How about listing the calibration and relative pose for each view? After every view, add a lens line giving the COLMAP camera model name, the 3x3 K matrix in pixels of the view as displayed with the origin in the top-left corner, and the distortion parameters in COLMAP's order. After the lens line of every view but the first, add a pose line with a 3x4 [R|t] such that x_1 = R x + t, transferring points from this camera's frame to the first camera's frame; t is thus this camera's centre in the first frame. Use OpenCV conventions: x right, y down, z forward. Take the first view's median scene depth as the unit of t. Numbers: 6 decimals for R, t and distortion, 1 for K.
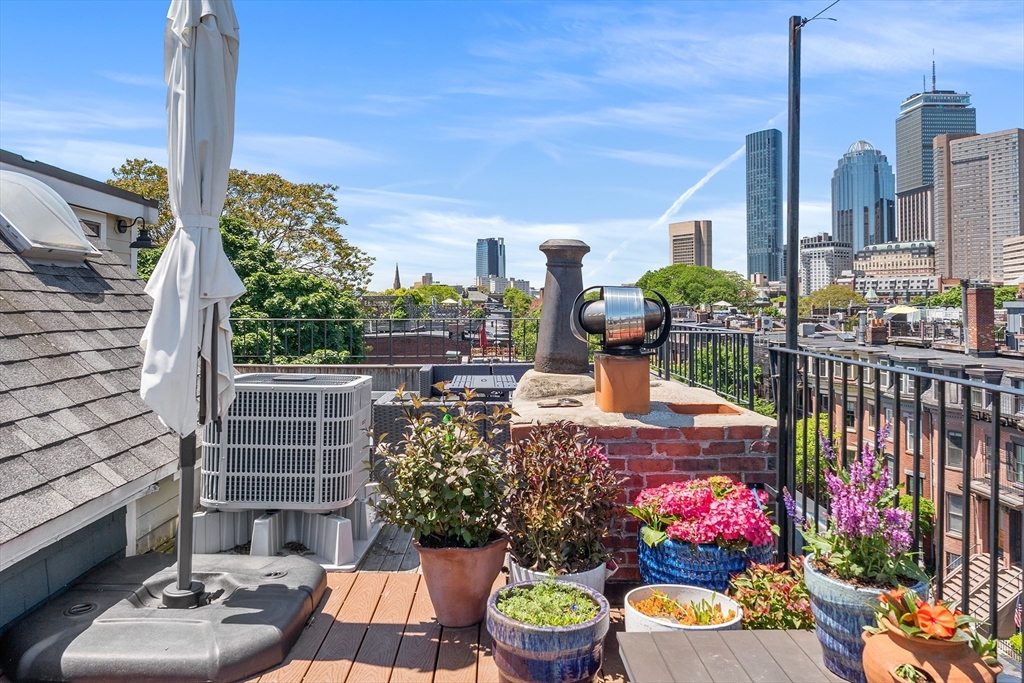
lens RADIAL K [[716.8, 0, 514.9], [0, 716.8, 281.7], [0, 0, 1]] dist [-0.004492, 0.000597]
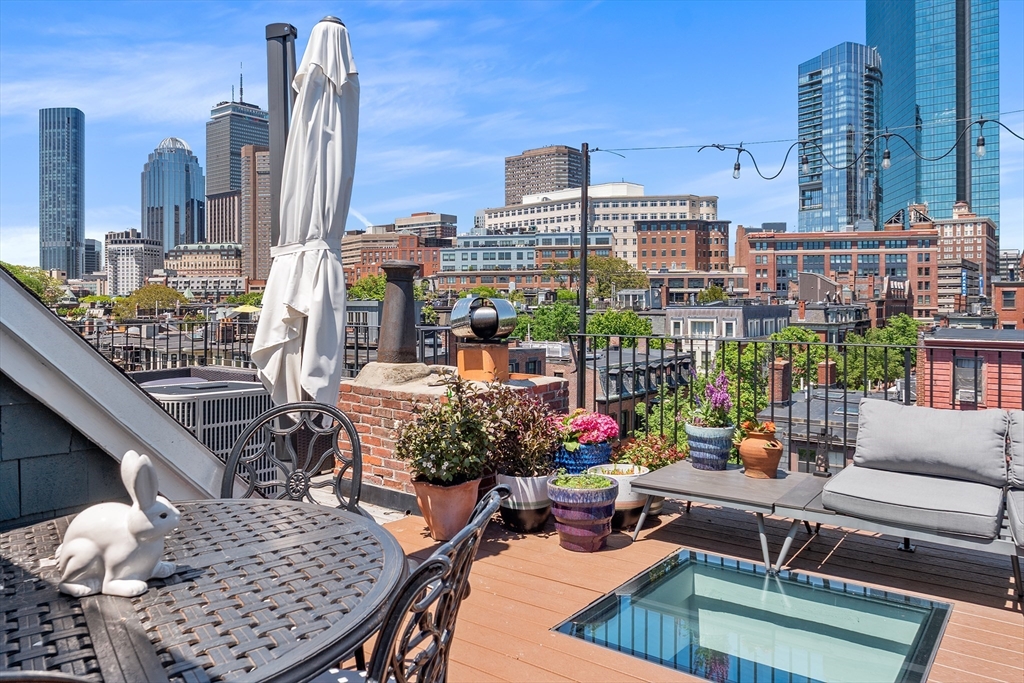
lens RADIAL K [[729.0, 0, 516.1], [0, 729.0, 301.9], [0, 0, 1]] dist [-0.008192, 0.001469]
pose [[0.626032, -0.005713, 0.779776, -1.053897], [-0.016690, 0.999646, 0.020724, -0.017983], [-0.779618, -0.025988, 0.625715, 0.018634]]
